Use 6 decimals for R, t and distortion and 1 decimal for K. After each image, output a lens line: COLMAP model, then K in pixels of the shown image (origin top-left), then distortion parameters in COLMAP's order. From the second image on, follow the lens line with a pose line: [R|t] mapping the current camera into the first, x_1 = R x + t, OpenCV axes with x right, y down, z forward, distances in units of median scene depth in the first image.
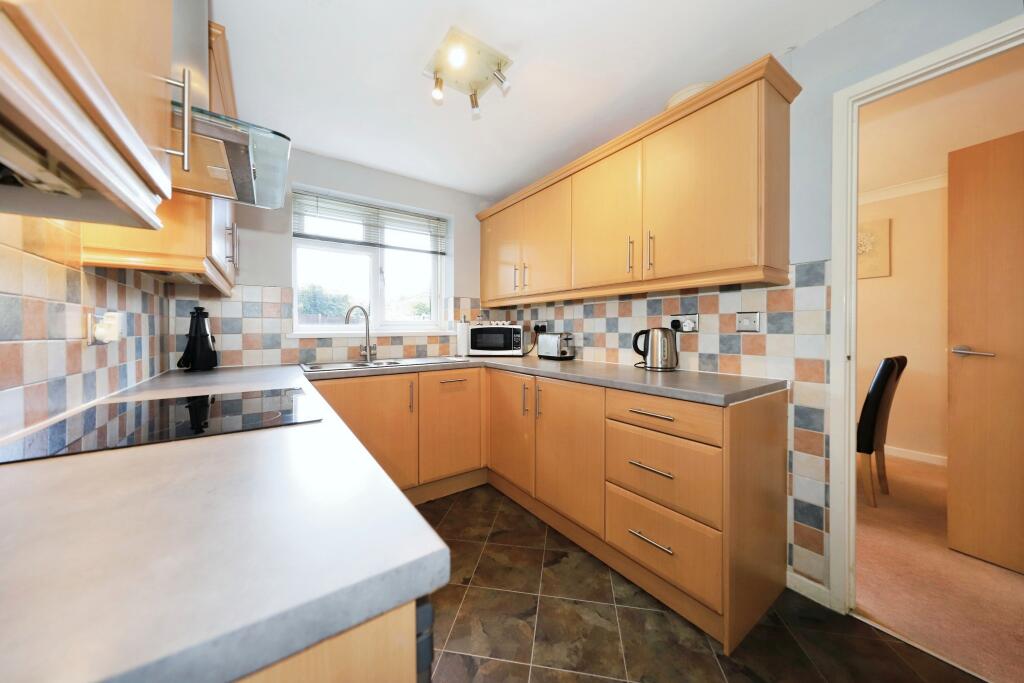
lens RADIAL K [[343.1, 0, 511.8], [0, 343.1, 329.0], [0, 0, 1]] dist [-0.000001, -0.000001]
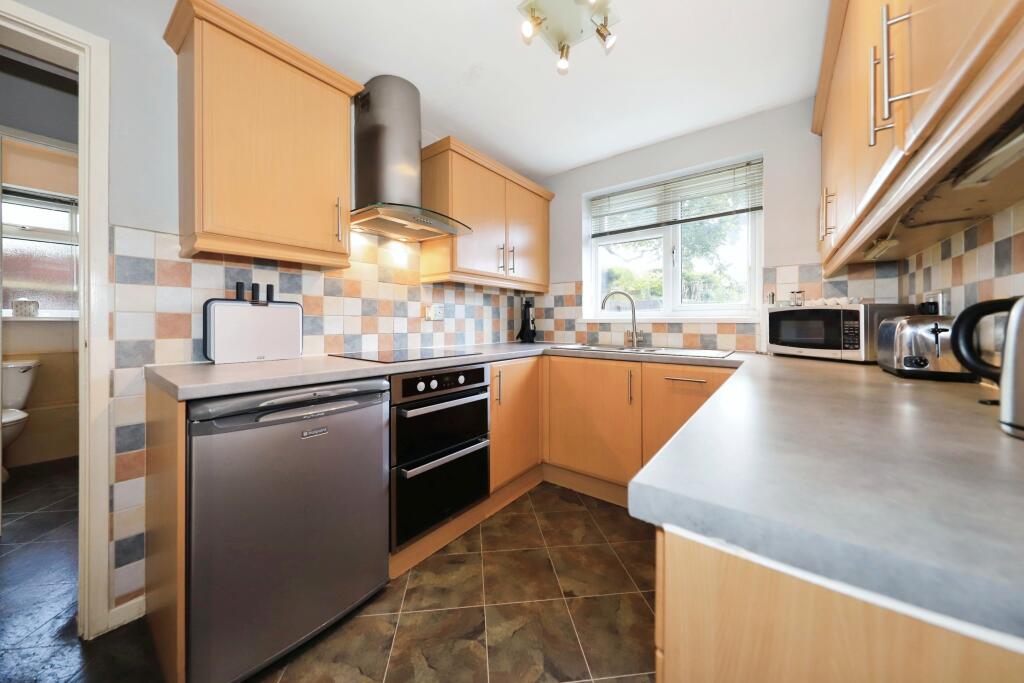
lens RADIAL K [[351.8, 0, 511.4], [0, 351.8, 320.9], [0, 0, 1]] dist [0.001235, 0.000036]
pose [[0.290545, 0.002424, -0.956858, 0.465575], [-0.003246, 0.999994, 0.001548, 0.019279], [0.956856, 0.002656, 0.290551, 0.398787]]
